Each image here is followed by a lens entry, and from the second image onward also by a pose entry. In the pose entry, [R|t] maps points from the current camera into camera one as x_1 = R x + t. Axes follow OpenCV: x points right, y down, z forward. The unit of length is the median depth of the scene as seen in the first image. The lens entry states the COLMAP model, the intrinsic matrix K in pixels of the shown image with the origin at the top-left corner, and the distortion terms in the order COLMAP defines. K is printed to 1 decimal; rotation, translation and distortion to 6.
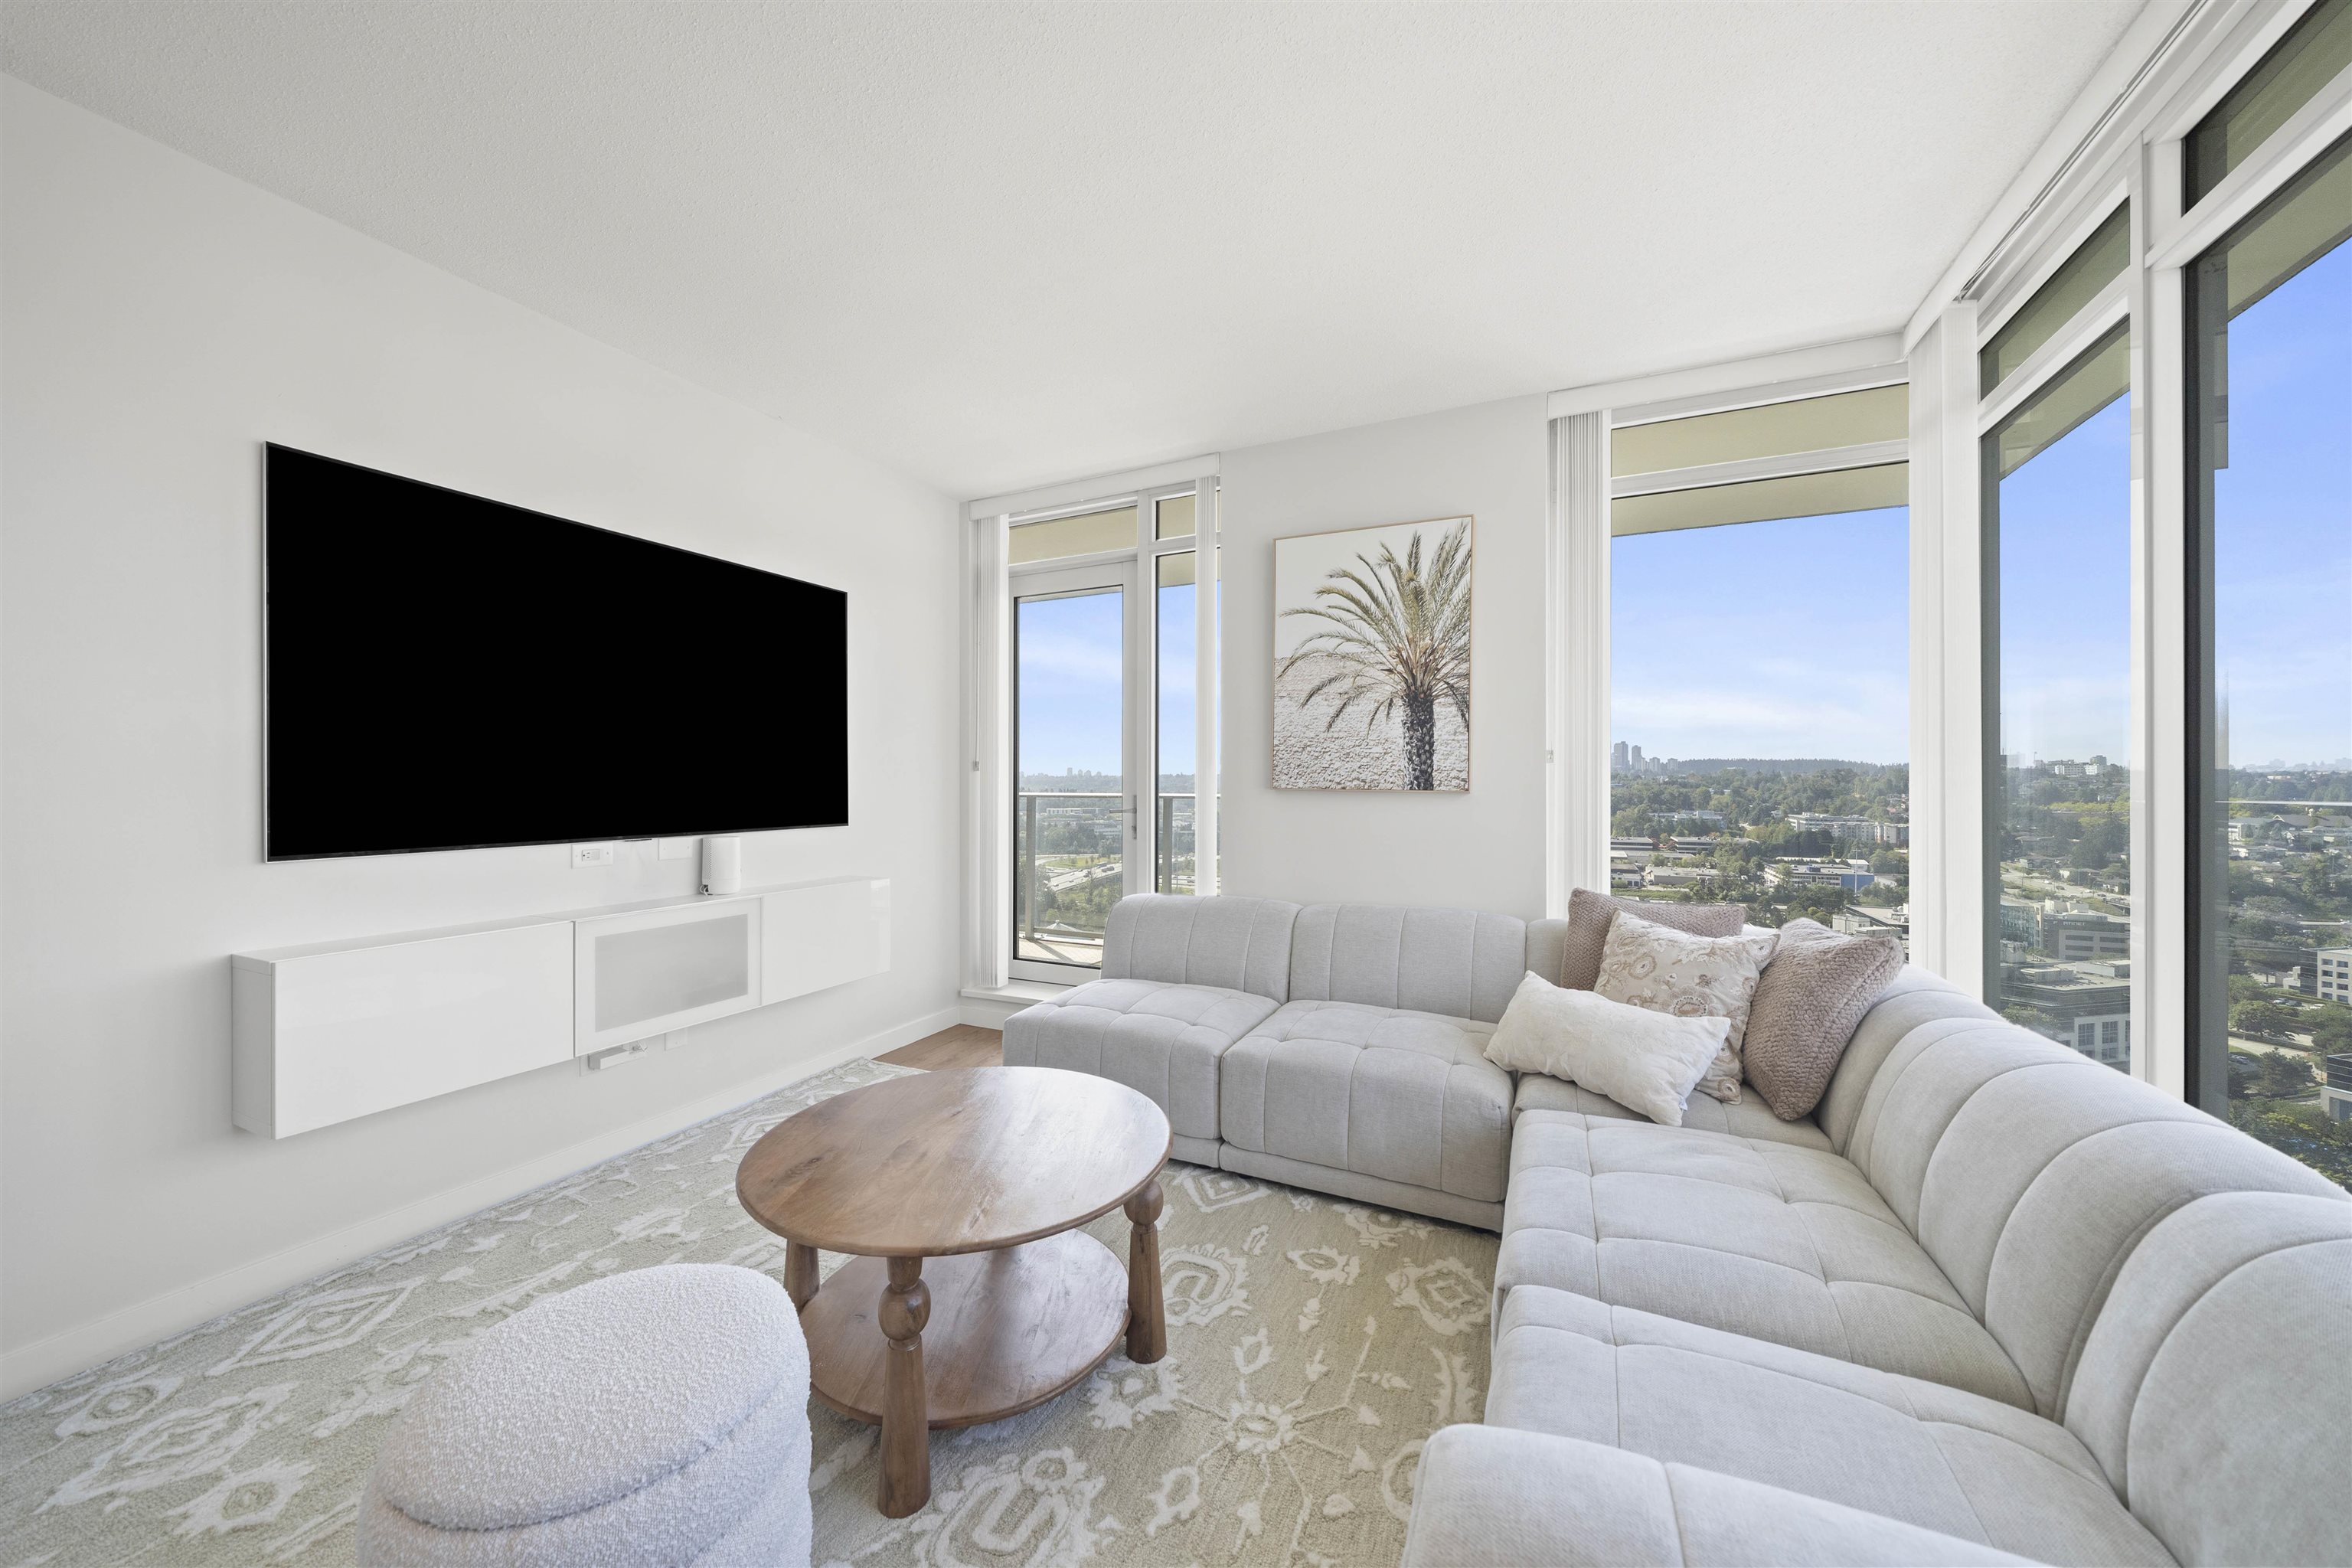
lens RADIAL K [[824.5, 0, 1138.9], [0, 824.5, 780.0], [0, 0, 1]] dist [0.000012, -0.000704]
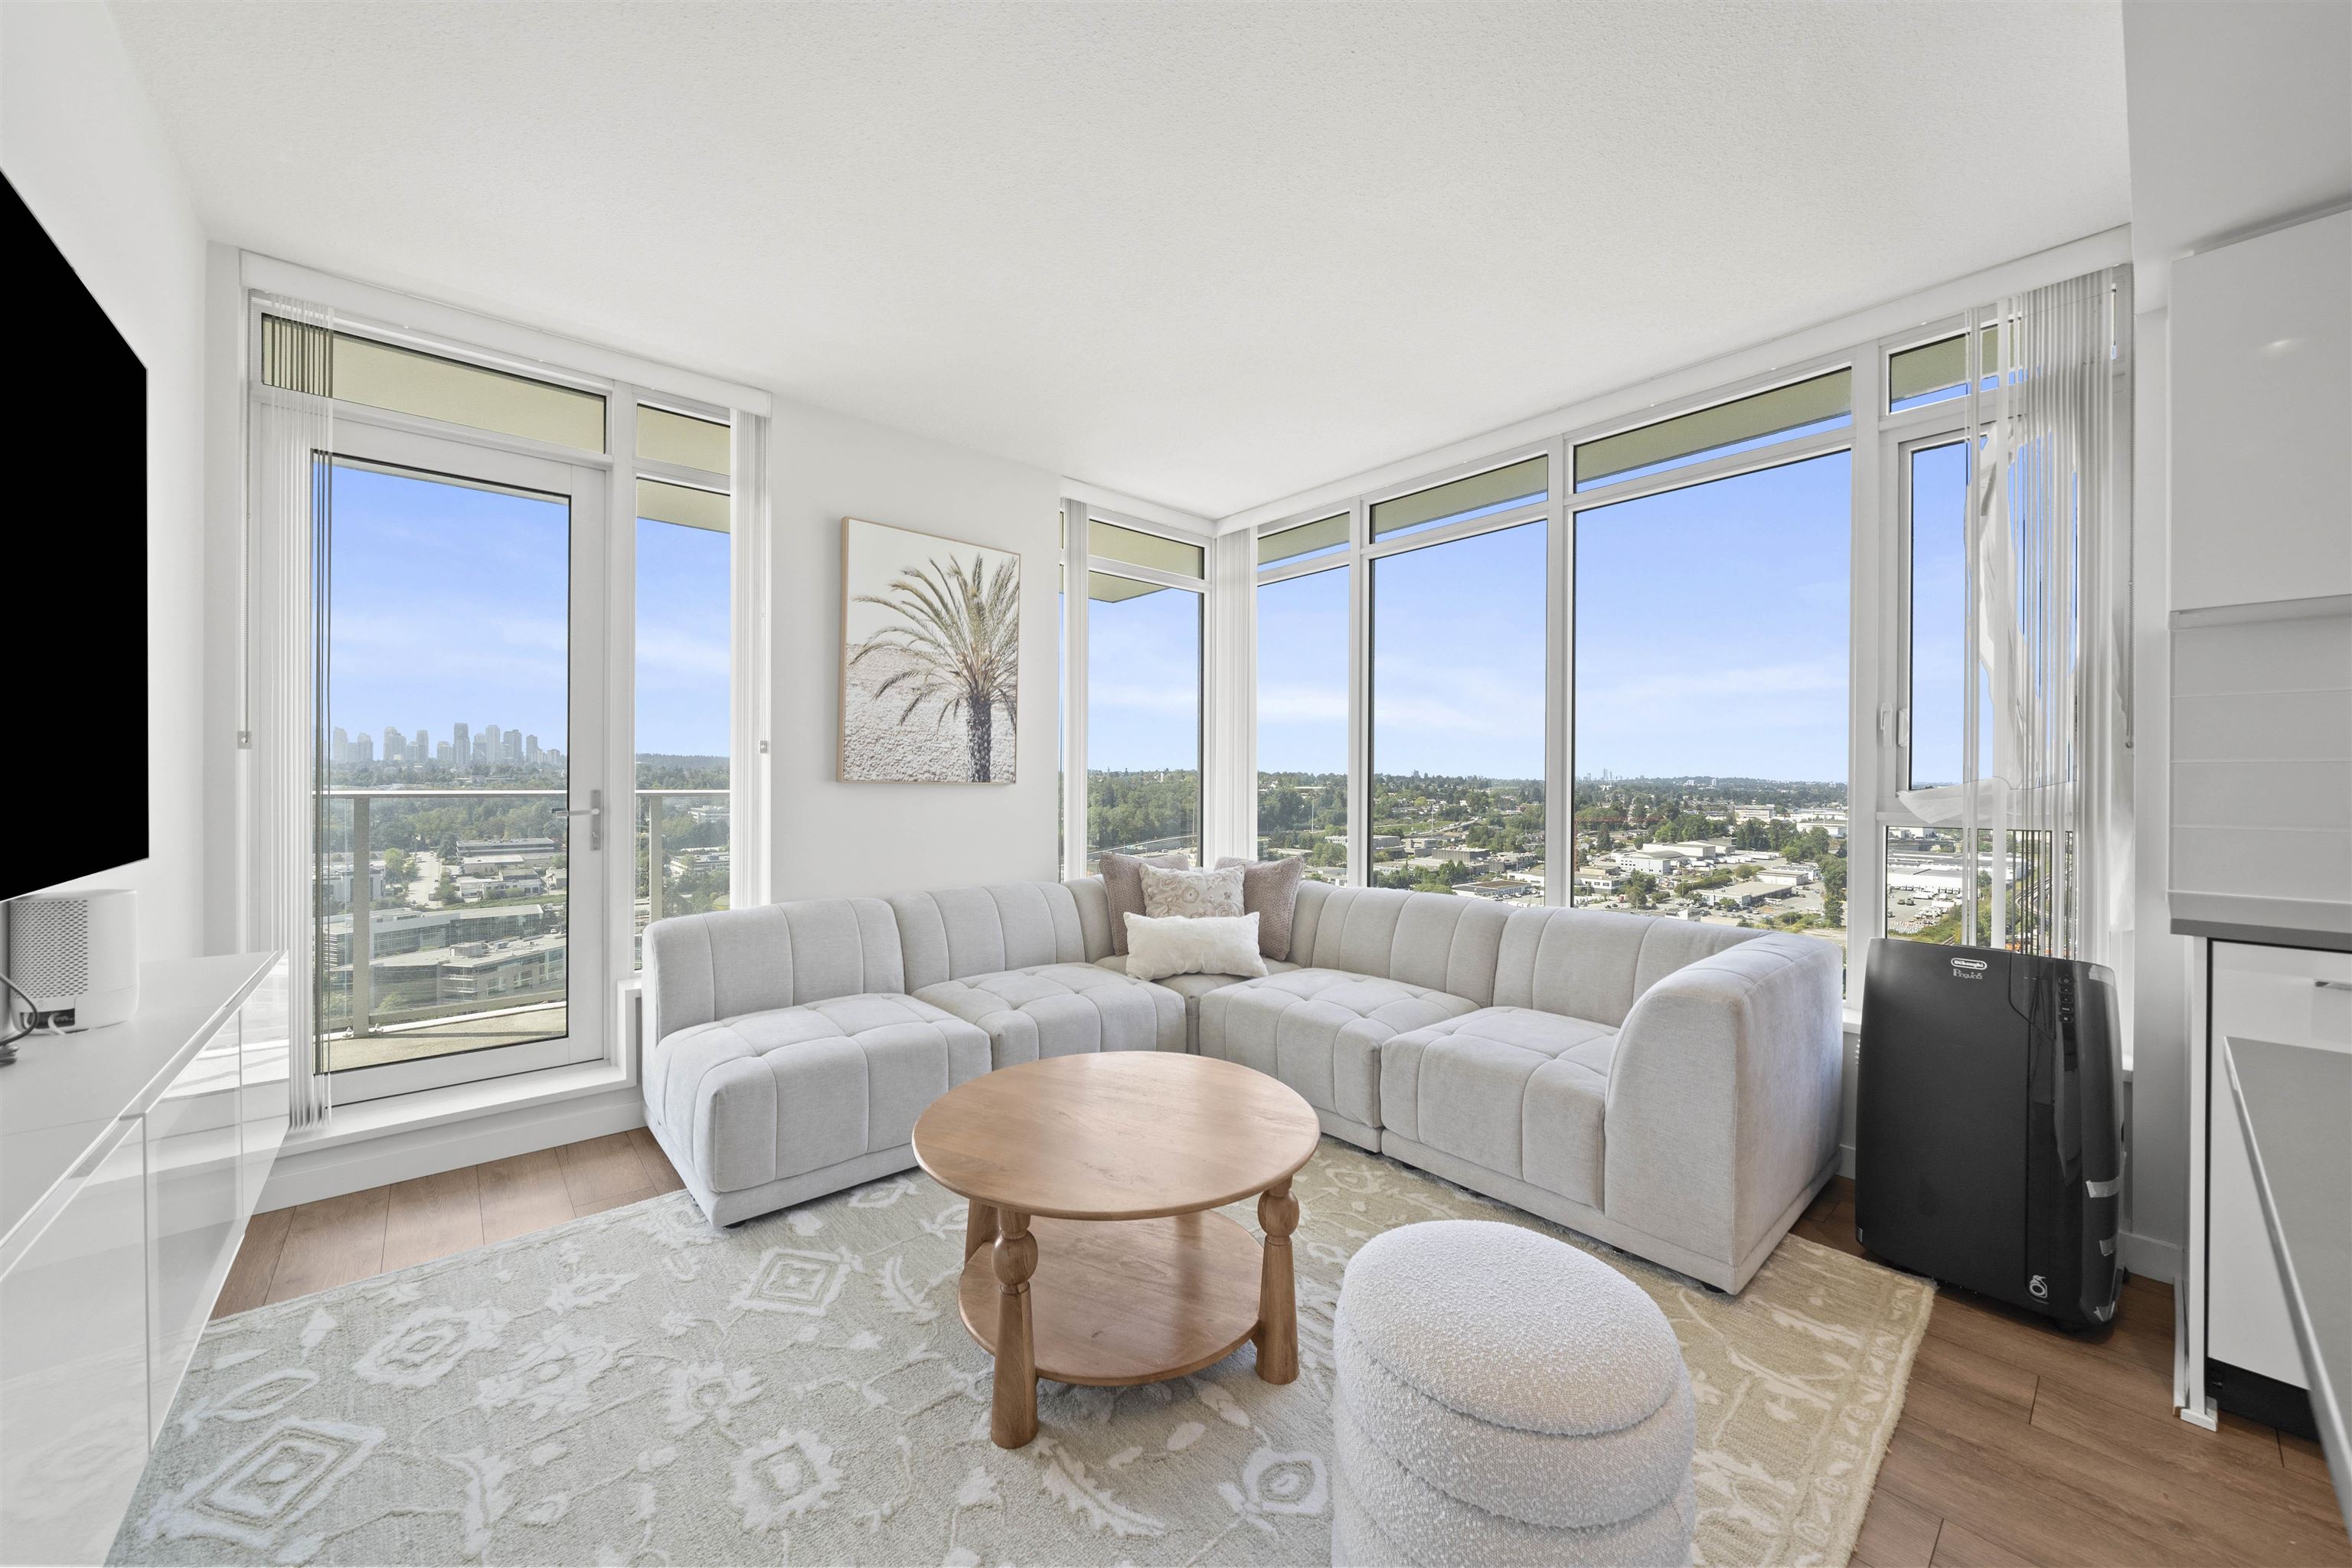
lens RADIAL K [[873.3, 0, 1172.3], [0, 873.3, 779.6], [0, 0, 1]] dist [0.000632, -0.000030]
pose [[0.384848, 0.001293, 0.922979, -0.664104], [-0.006901, 0.999975, 0.001476, 0.005092], [-0.922954, -0.006937, 0.384848, 0.288306]]
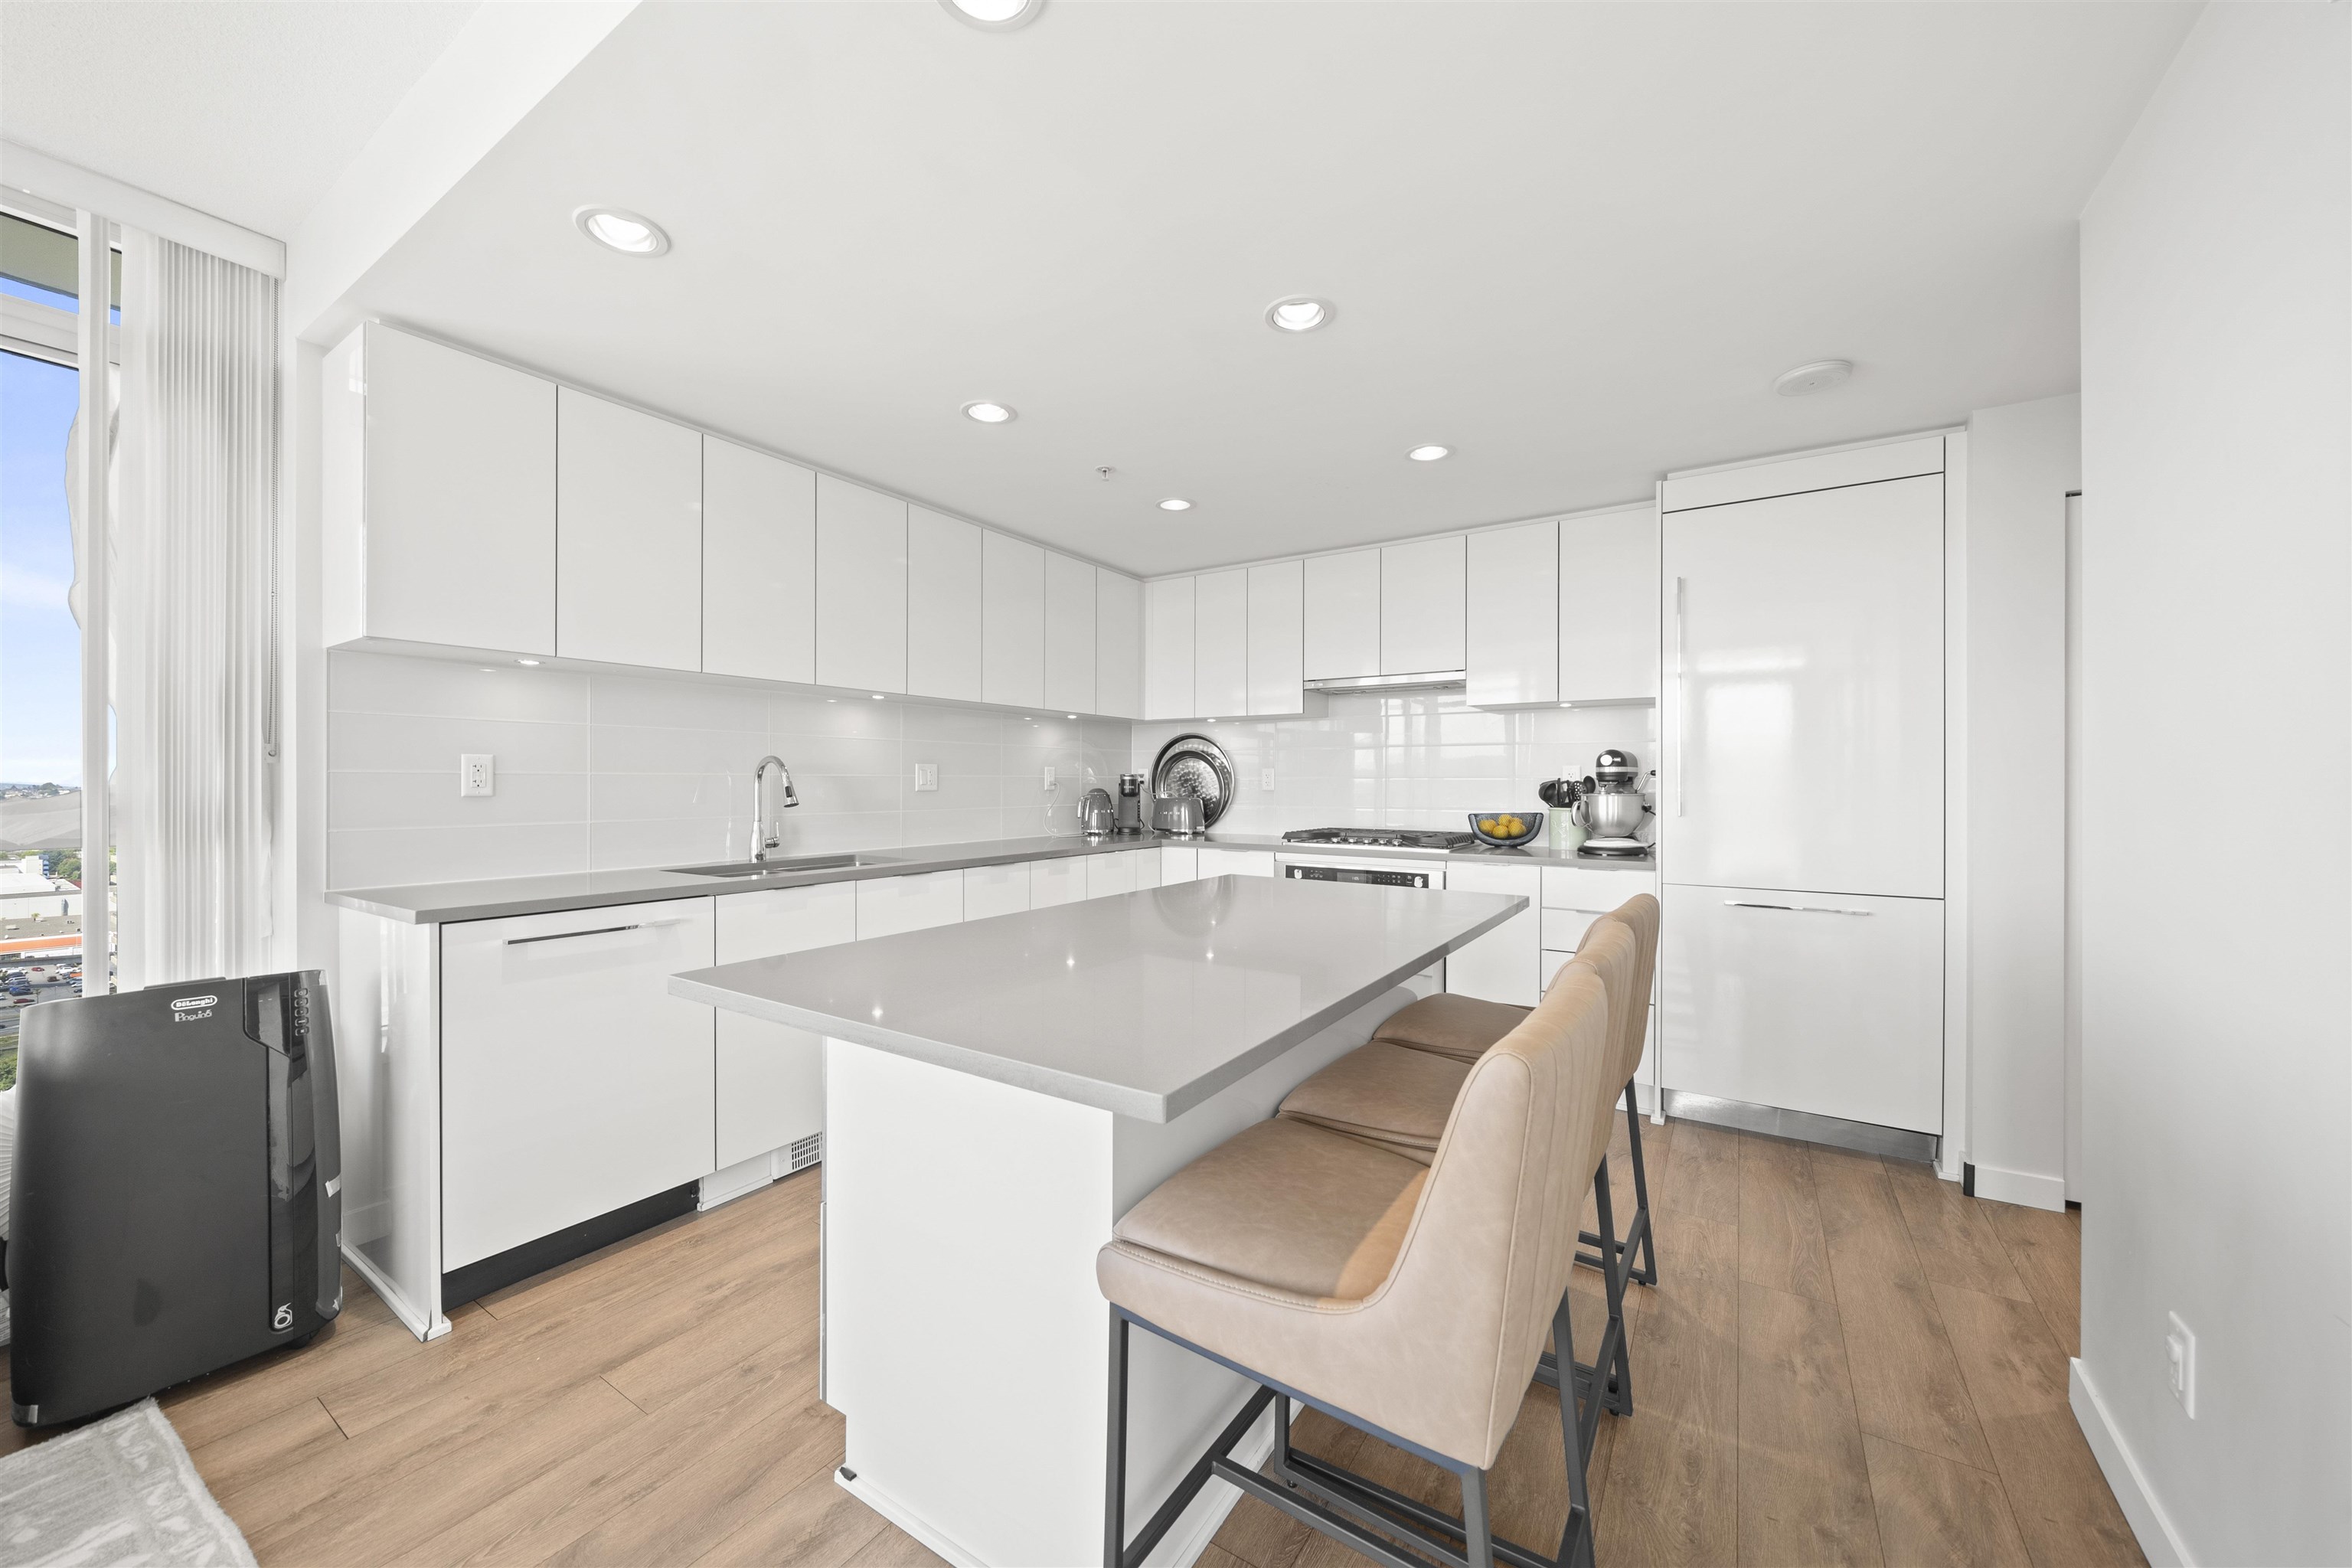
lens RADIAL K [[873.3, 0, 1174.6], [0, 873.3, 780.0], [0, 0, 1]] dist [0.000632, -0.000030]
pose [[-0.994464, -0.003402, 0.105022, -0.532640], [-0.003786, 0.999987, -0.003465, -0.004741], [-0.105009, -0.003844, -0.994464, 0.474196]]
